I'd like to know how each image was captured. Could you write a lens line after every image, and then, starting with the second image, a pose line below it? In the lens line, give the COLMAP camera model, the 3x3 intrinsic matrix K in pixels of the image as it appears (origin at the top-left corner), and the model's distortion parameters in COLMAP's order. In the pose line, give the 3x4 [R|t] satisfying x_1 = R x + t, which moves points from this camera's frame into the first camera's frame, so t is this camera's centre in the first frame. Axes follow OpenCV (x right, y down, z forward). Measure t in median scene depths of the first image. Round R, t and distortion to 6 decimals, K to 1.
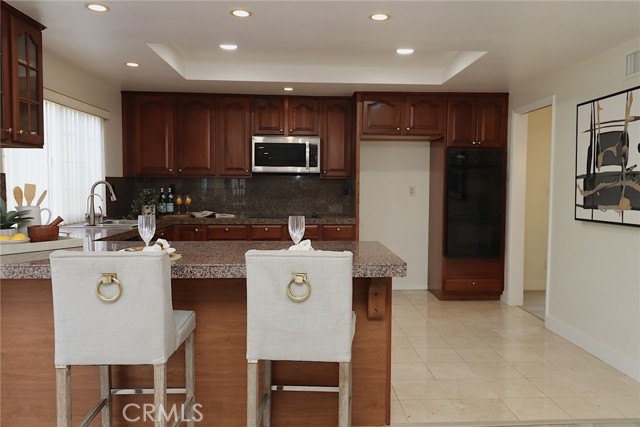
lens RADIAL K [[500.9, 0, 324.4], [0, 500.9, 210.9], [0, 0, 1]] dist [0.005702, -0.004689]
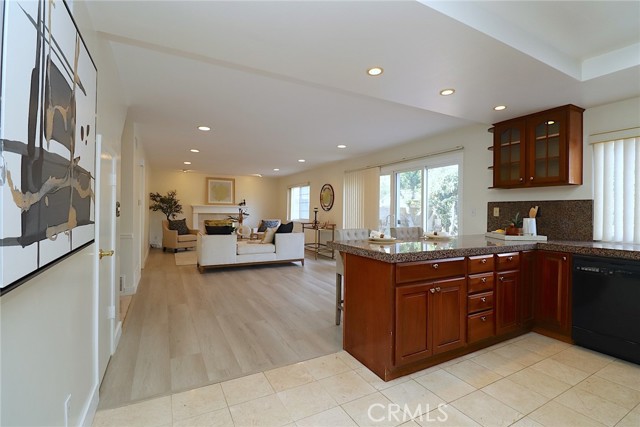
lens RADIAL K [[295.8, 0, 324.8], [0, 295.8, 211.9], [0, 0, 1]] dist [0.000773, -0.014352]
pose [[-0.901217, -0.014747, -0.433118, 0.300456], [-0.041674, 0.997738, 0.052743, -0.032455], [0.431361, 0.065583, -0.899793, 0.896053]]
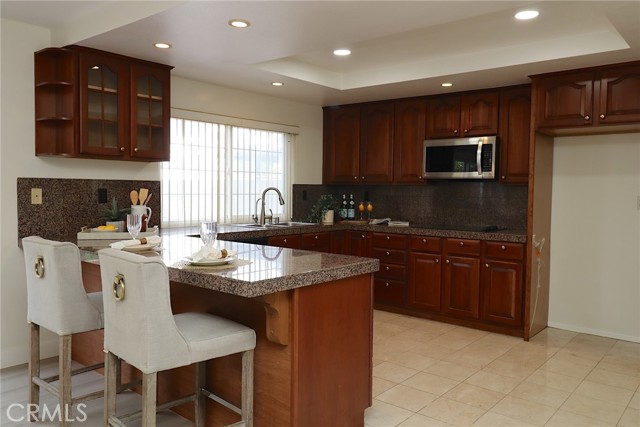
lens RADIAL K [[500.9, 0, 324.4], [0, 500.9, 210.9], [0, 0, 1]] dist [0.005702, -0.004689]
pose [[0.732732, 0.031862, -0.679771, 0.361333], [-0.043632, 0.999048, -0.000204, -0.009277], [0.679117, 0.029809, 0.733425, 0.198255]]
